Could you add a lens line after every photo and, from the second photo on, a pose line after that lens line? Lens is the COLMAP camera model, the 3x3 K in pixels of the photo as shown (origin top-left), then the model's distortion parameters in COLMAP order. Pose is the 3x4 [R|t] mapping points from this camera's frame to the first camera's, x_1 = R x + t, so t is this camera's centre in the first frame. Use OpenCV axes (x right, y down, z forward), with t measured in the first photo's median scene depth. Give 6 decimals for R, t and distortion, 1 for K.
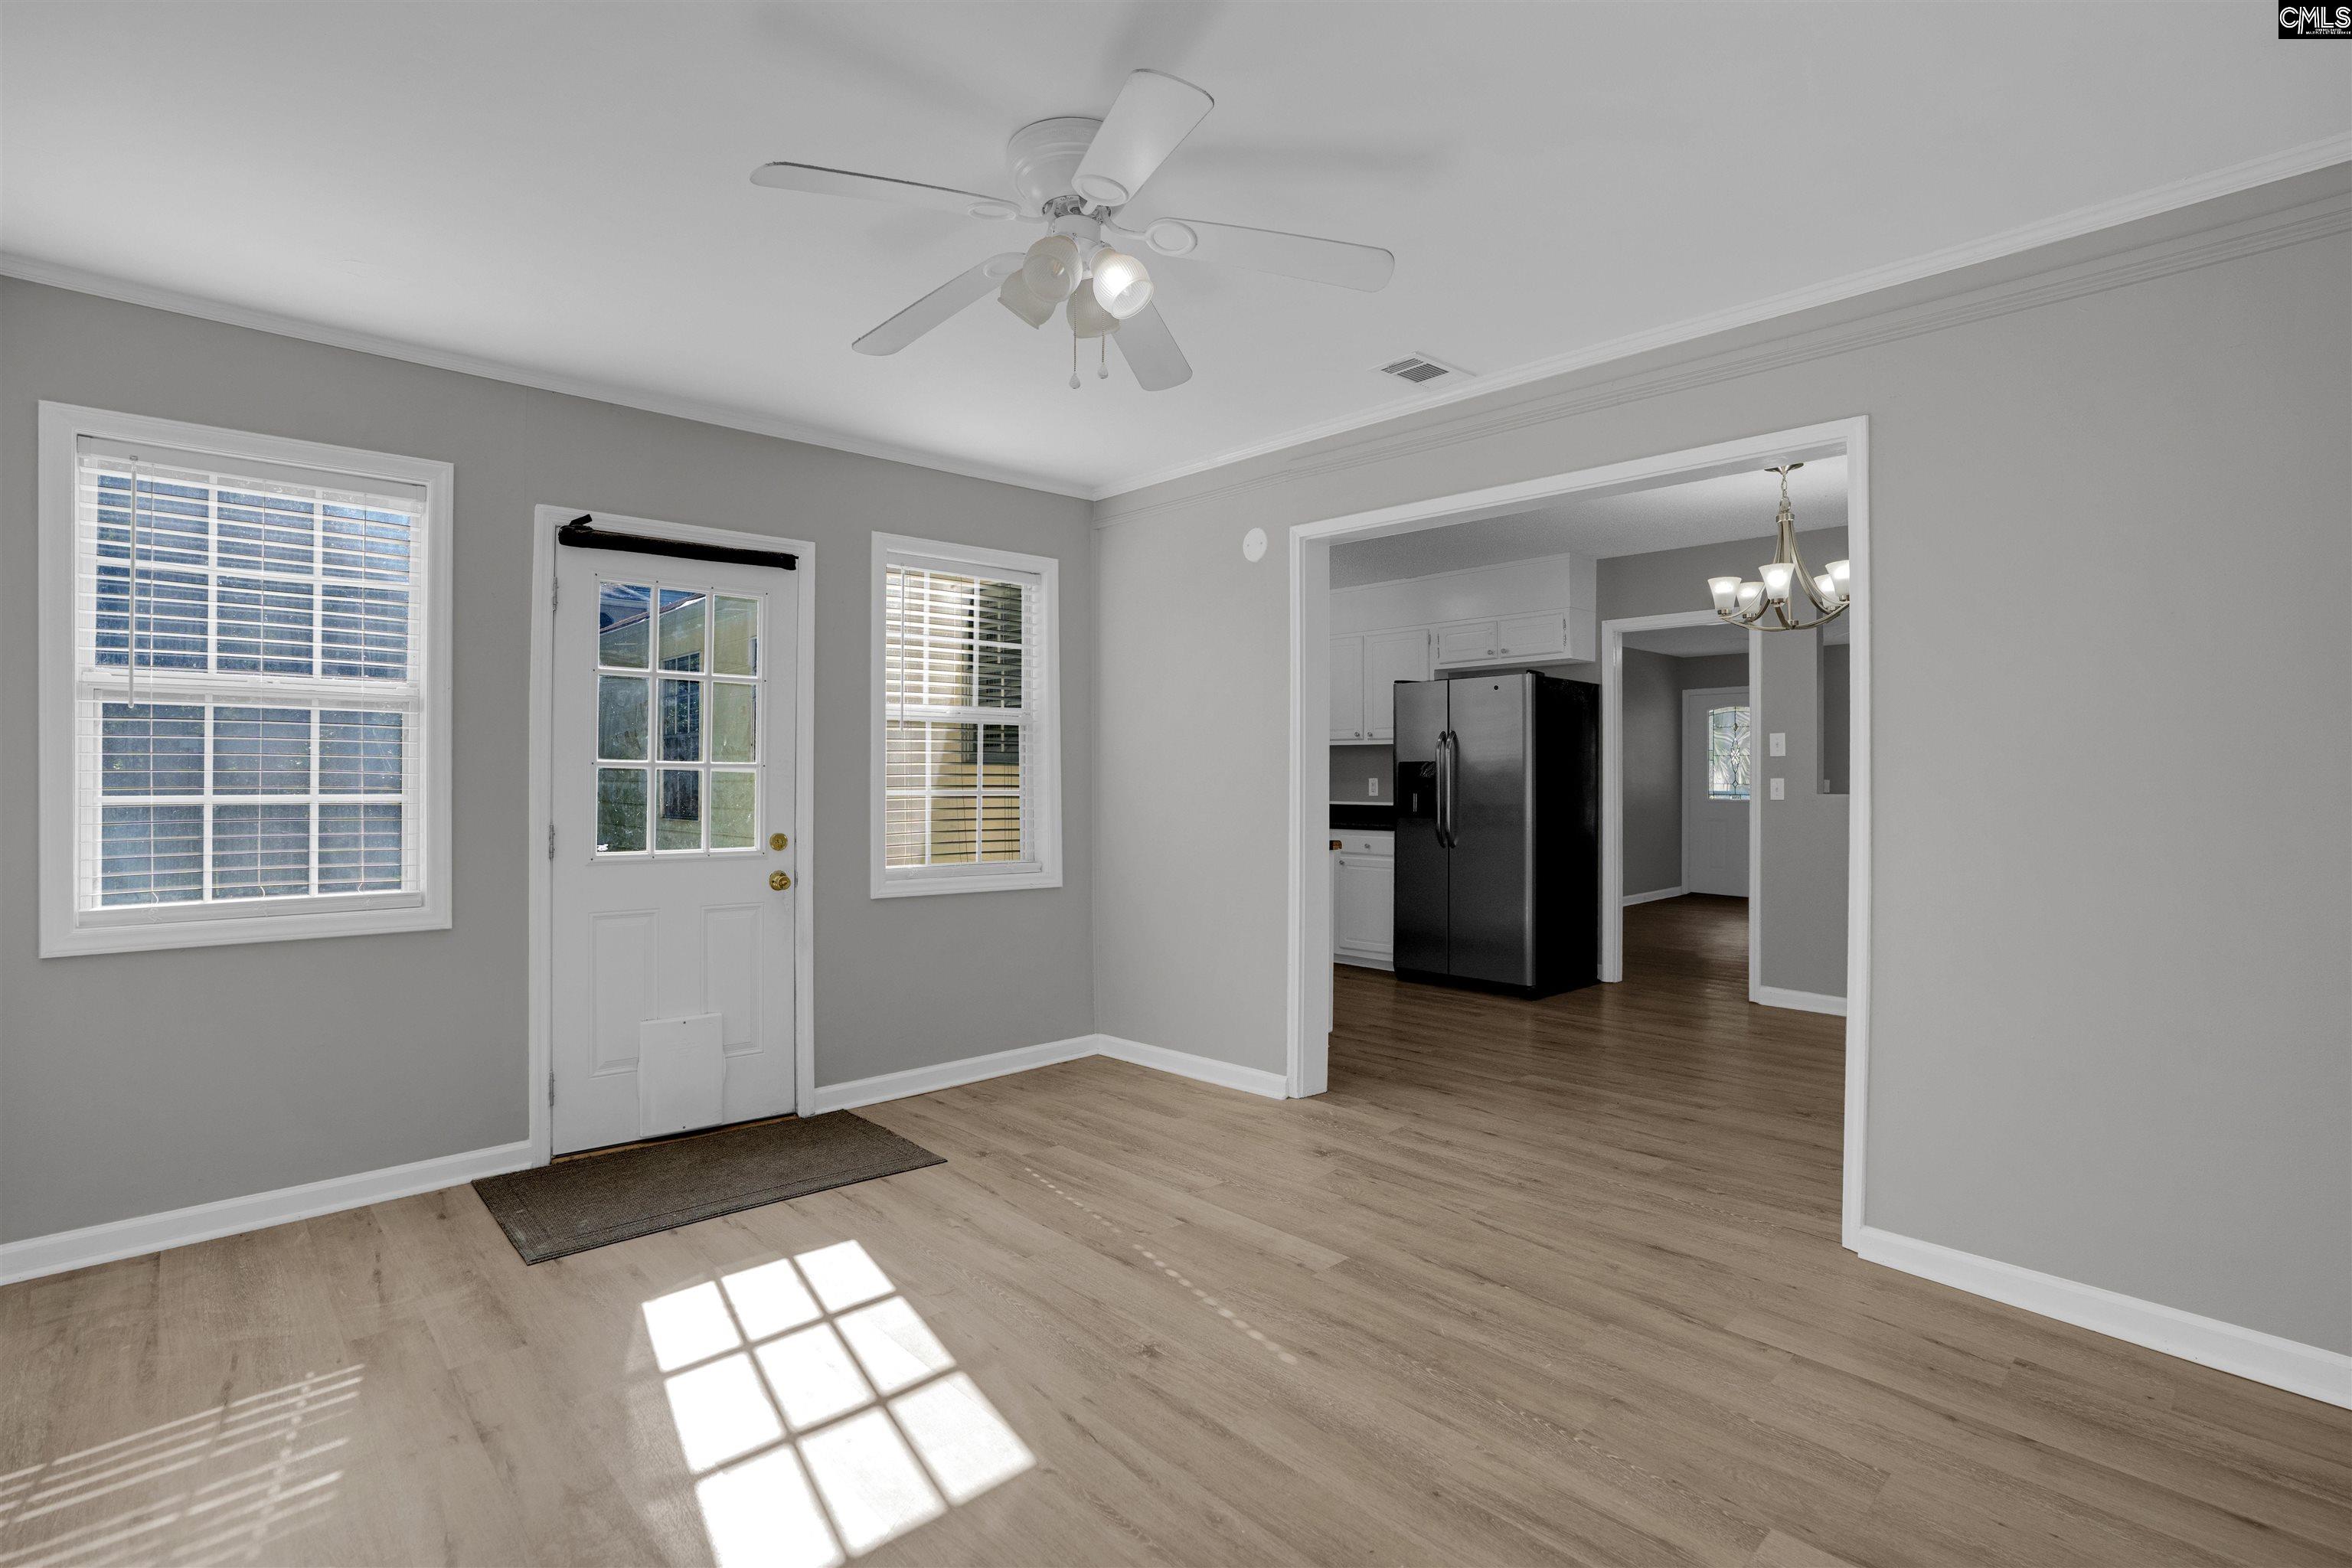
lens RADIAL K [[1111.0, 0, 1176.0], [0, 1111.0, 784.0], [0, 0, 1]] dist [-0.022379, 0.000904]
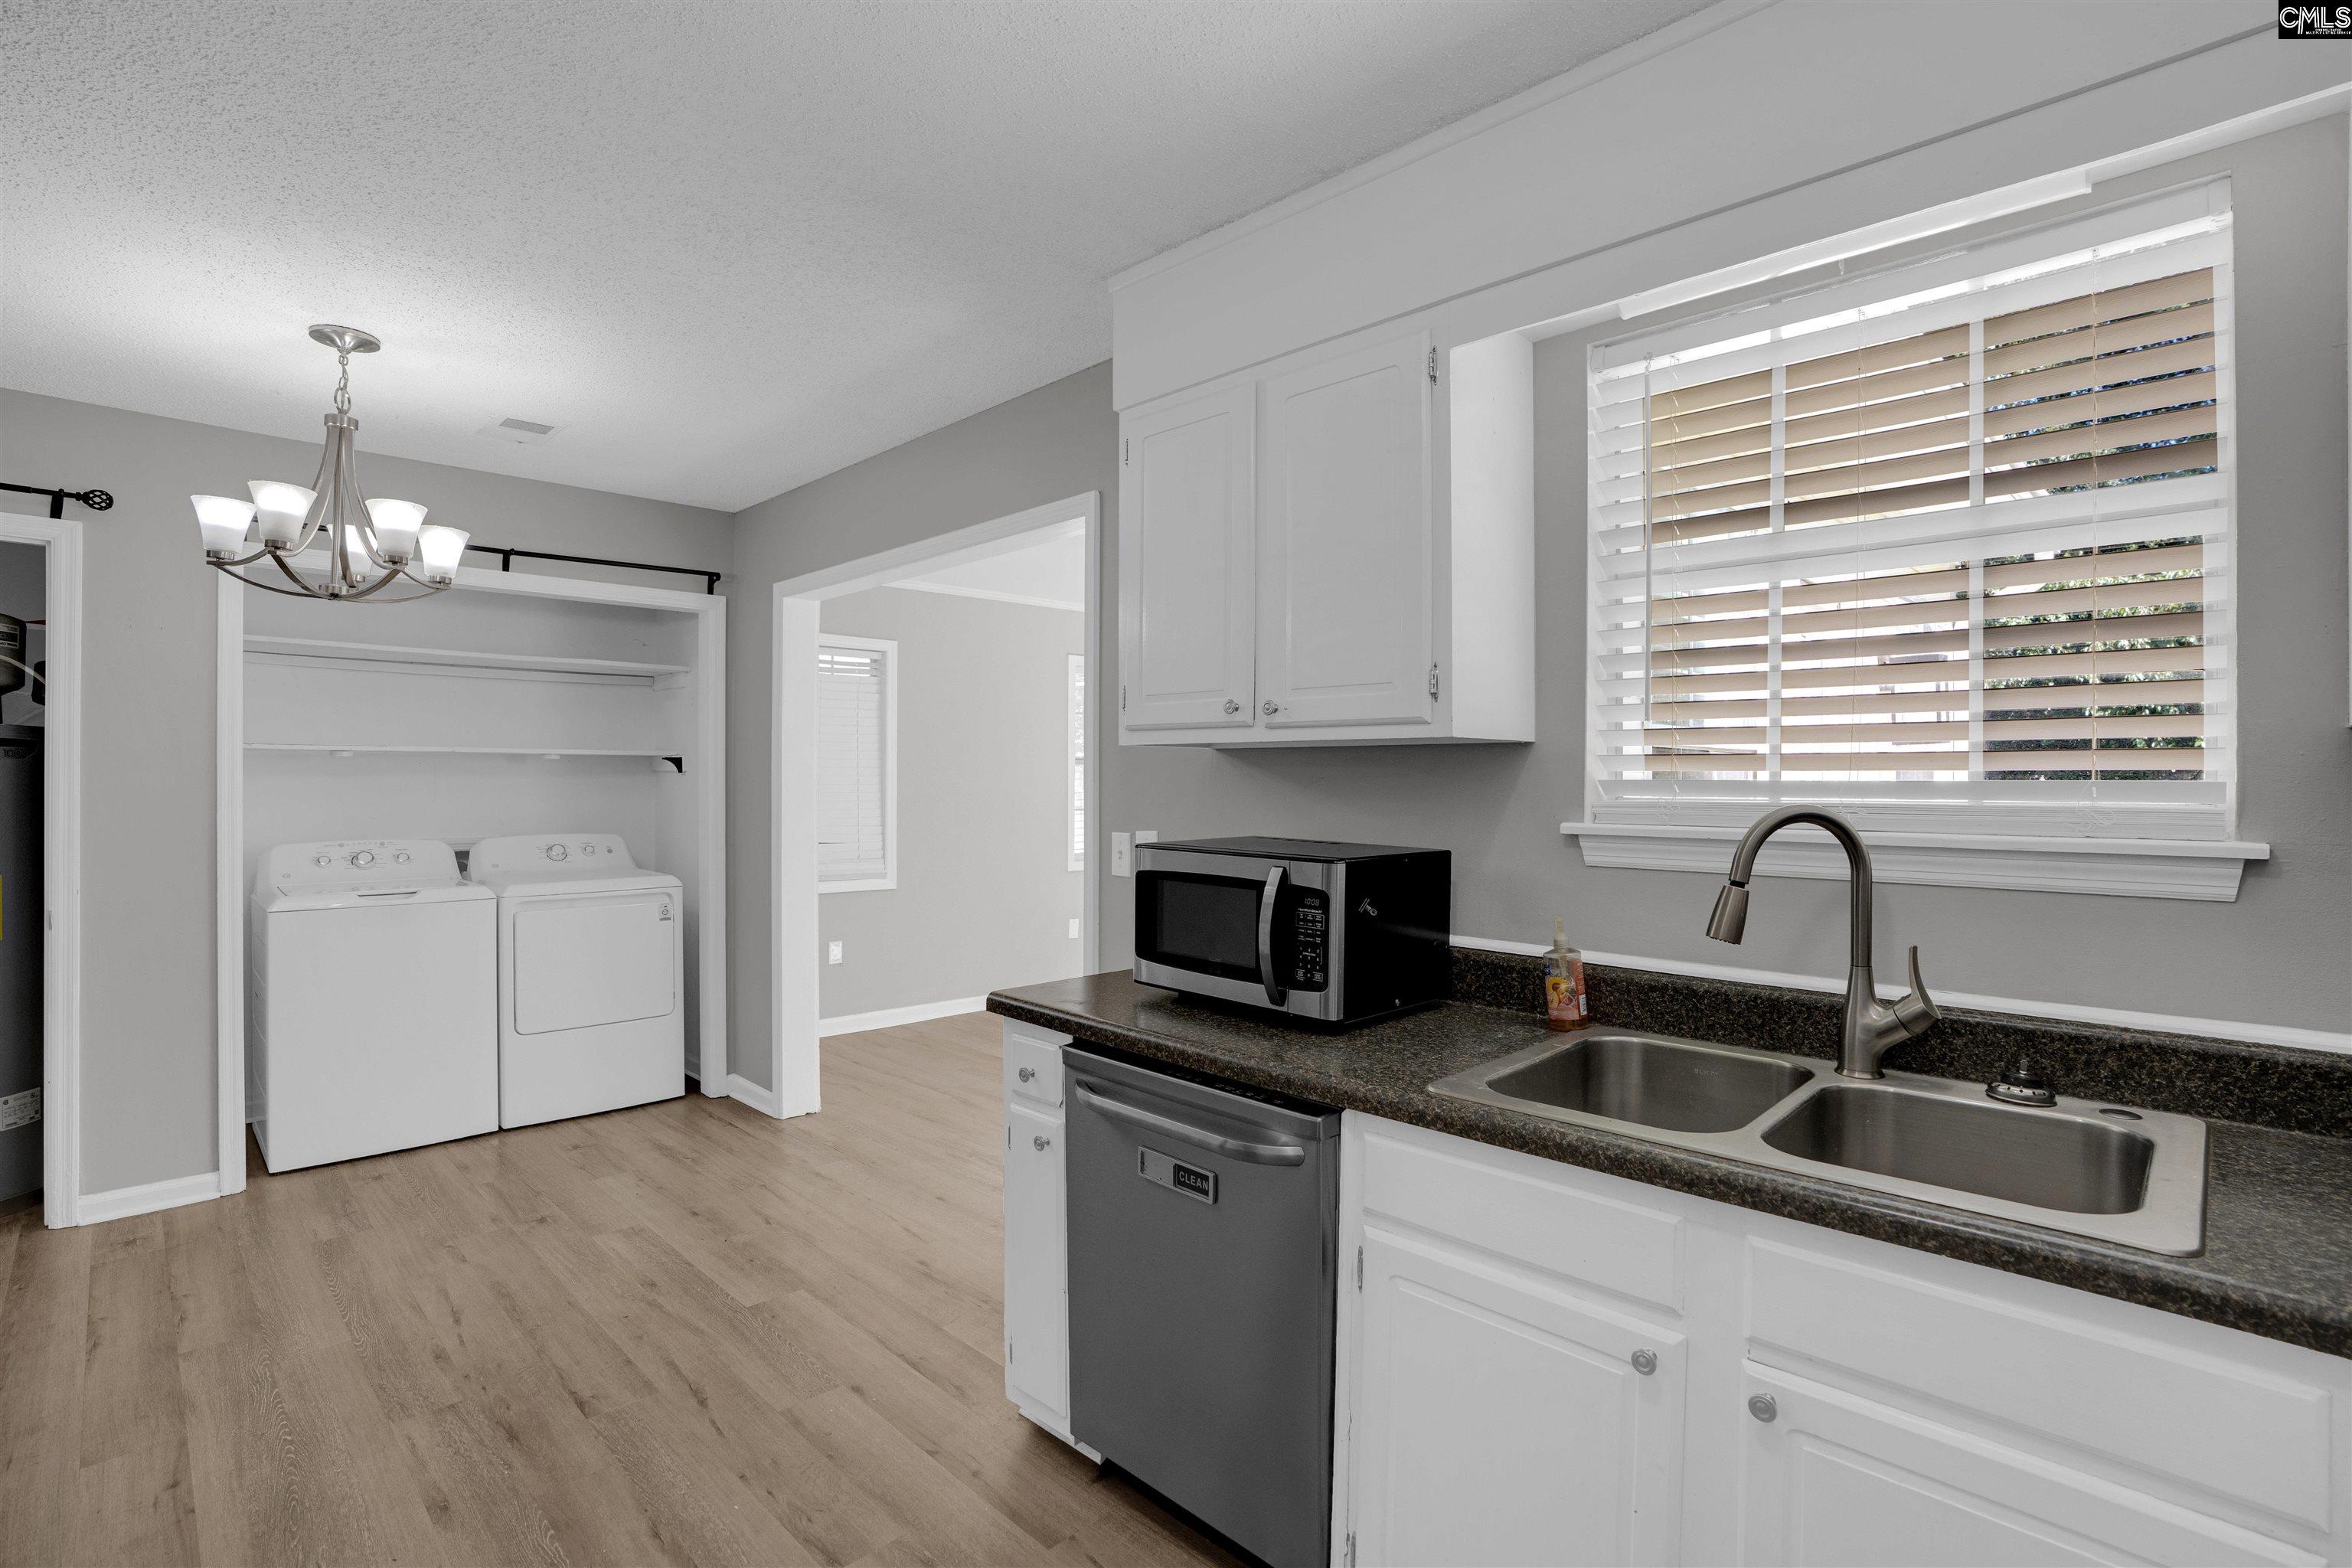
lens RADIAL K [[1113.7, 0, 1176.0], [0, 1113.7, 784.0], [0, 0, 1]] dist [-0.050744, 0.027831]
pose [[-0.999267, -0.007915, -0.037445, 0.176009], [-0.008243, 0.999929, 0.008610, -0.074848], [0.037375, 0.008912, -0.999262, 2.860462]]
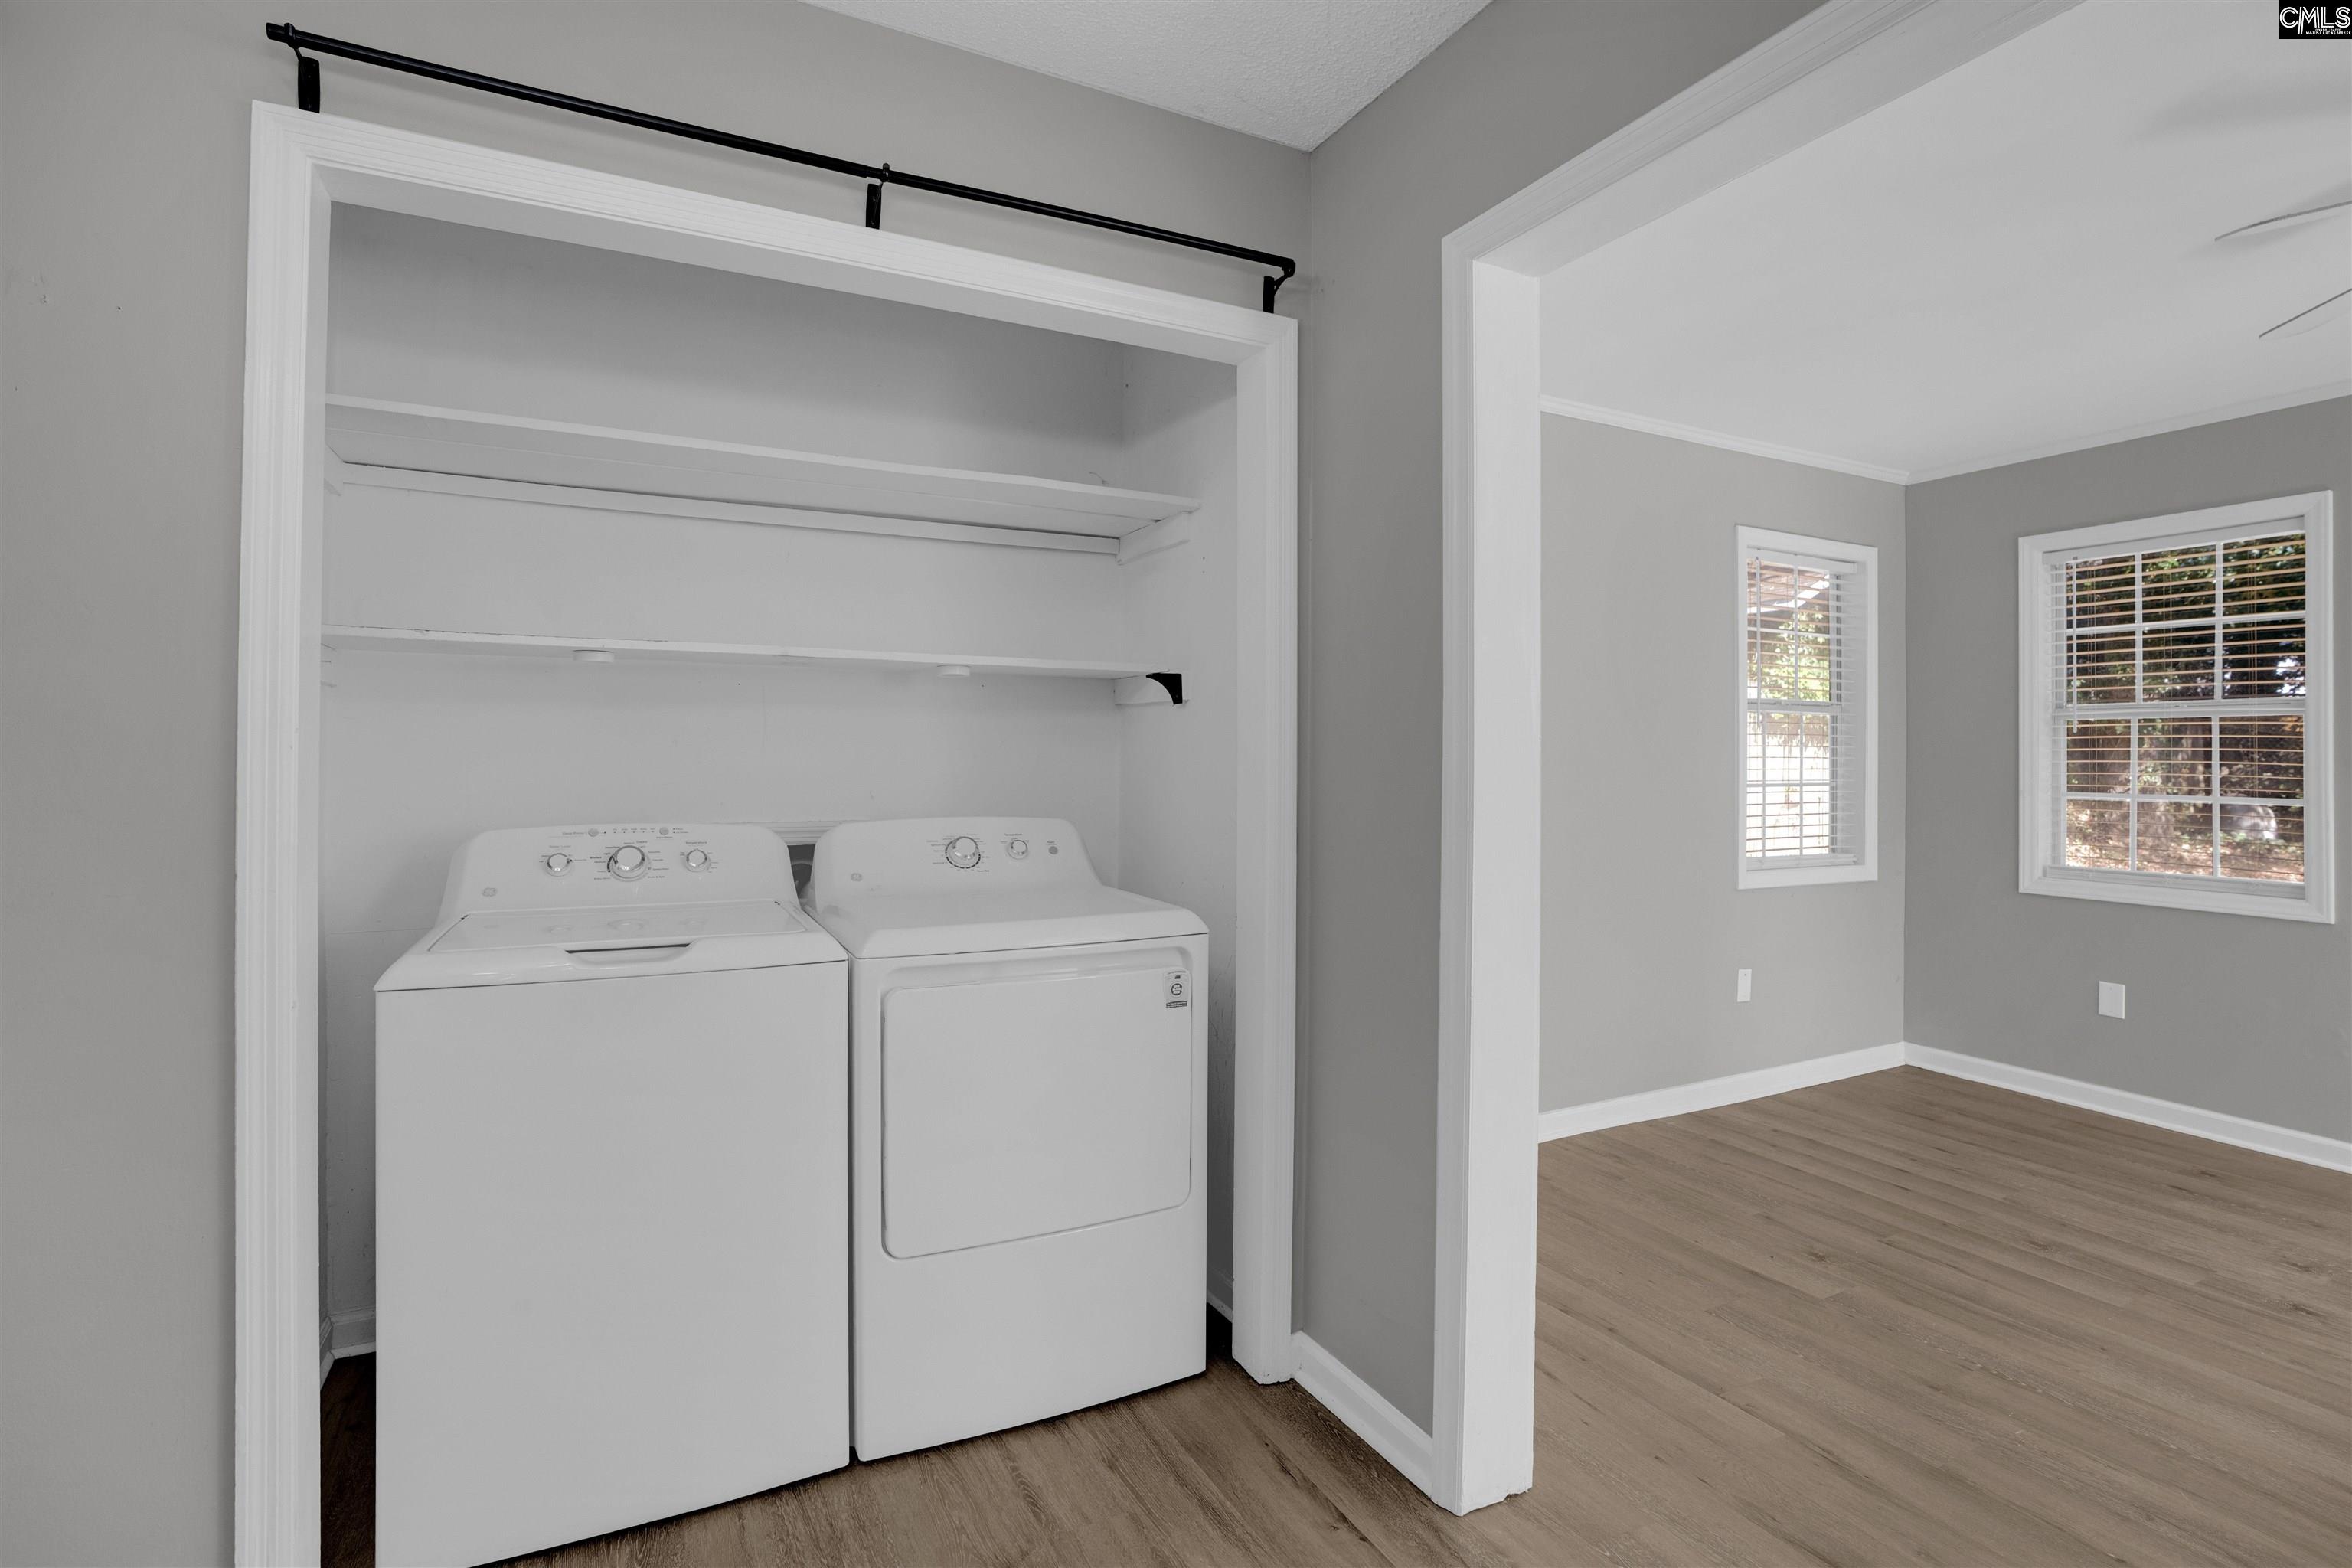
lens RADIAL K [[1106.2, 0, 1171.6], [0, 1106.2, 753.3], [0, 0, 1]] dist [-0.052603, 0.020539]
pose [[-0.963010, -0.009747, 0.269290, 0.710201], [-0.010473, 0.999944, -0.001262, -0.023043], [-0.269263, -0.004035, -0.963058, 1.861109]]
